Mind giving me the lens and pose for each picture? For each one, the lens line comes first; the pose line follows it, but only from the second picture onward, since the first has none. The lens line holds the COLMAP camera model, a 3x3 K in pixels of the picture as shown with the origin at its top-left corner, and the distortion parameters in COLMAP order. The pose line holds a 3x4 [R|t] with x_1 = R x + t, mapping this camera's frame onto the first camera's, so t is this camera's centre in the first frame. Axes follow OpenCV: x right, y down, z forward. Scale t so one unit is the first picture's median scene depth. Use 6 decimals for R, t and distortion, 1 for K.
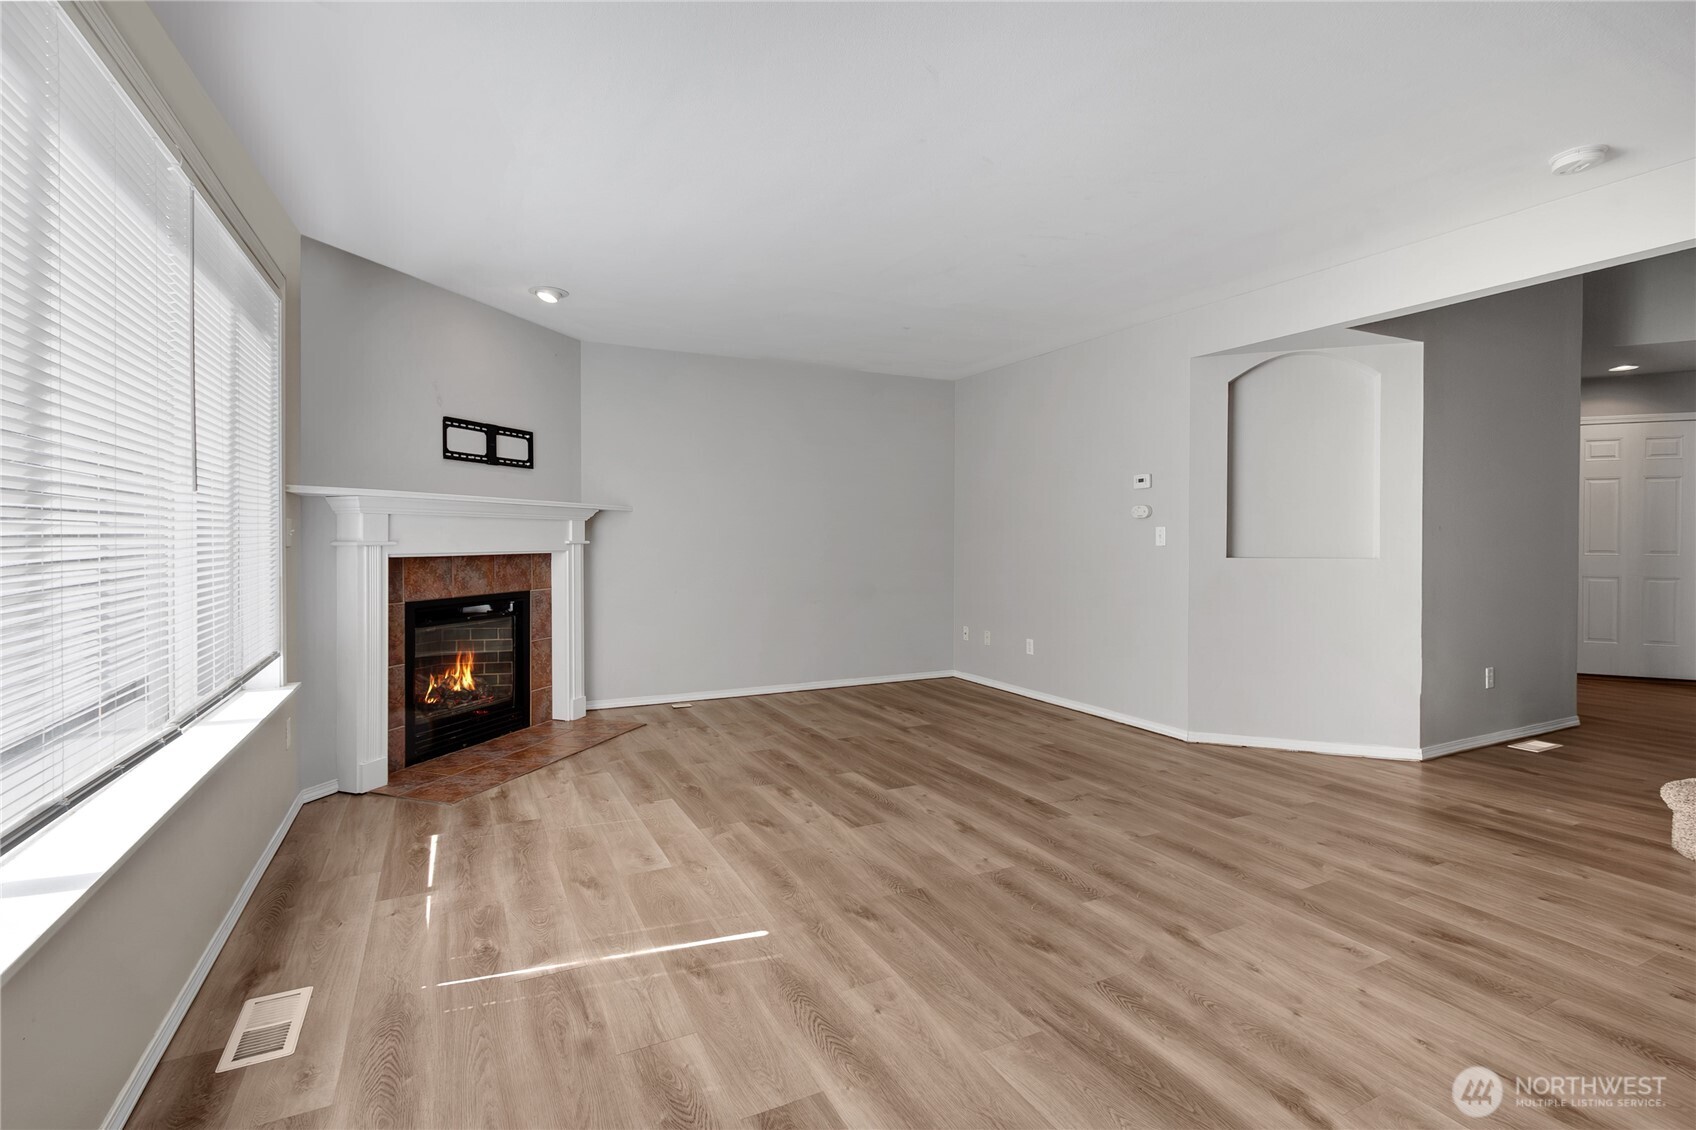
lens RADIAL K [[795.3, 0, 803.6], [0, 795.3, 542.2], [0, 0, 1]] dist [0.005940, -0.002799]
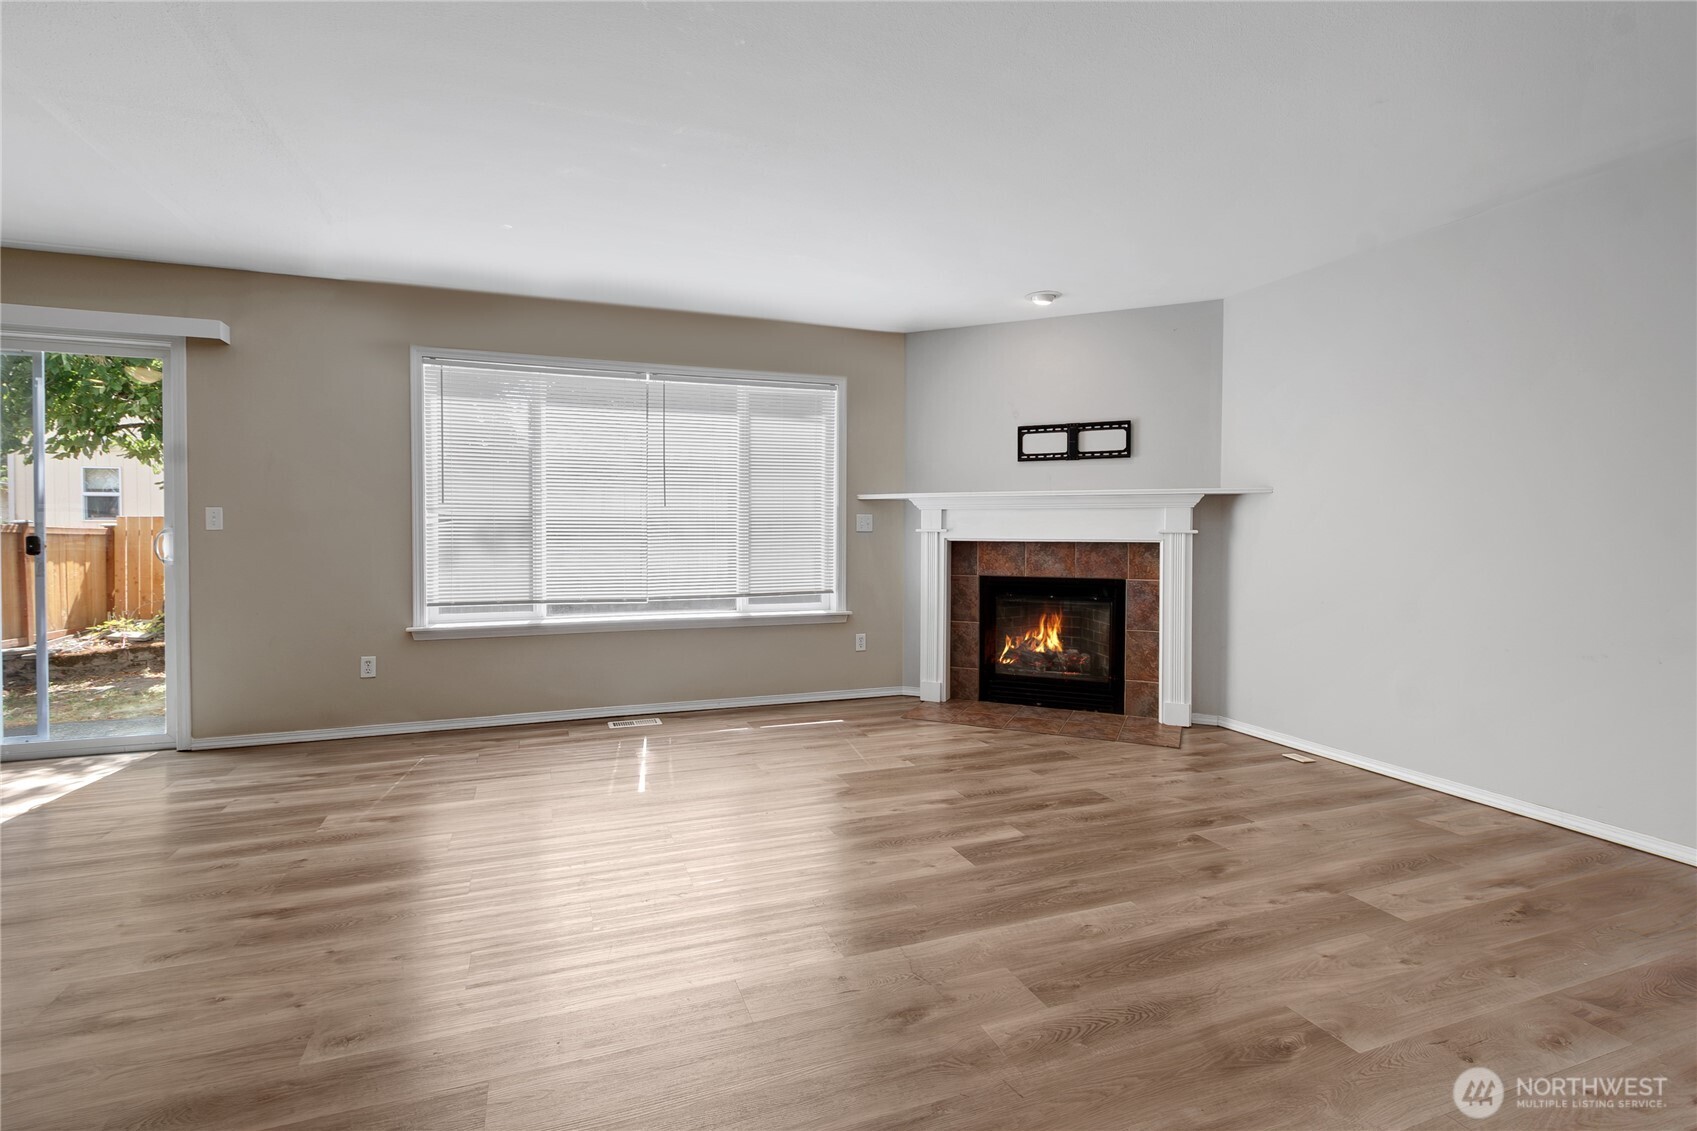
lens RADIAL K [[795.8, 0, 862.2], [0, 795.8, 545.5], [0, 0, 1]] dist [0.005940, -0.002799]
pose [[-0.076698, 0.018985, -0.996874, 0.769530], [-0.009518, 0.999759, 0.019772, 0.001420], [0.997009, 0.011005, -0.076499, 0.844903]]
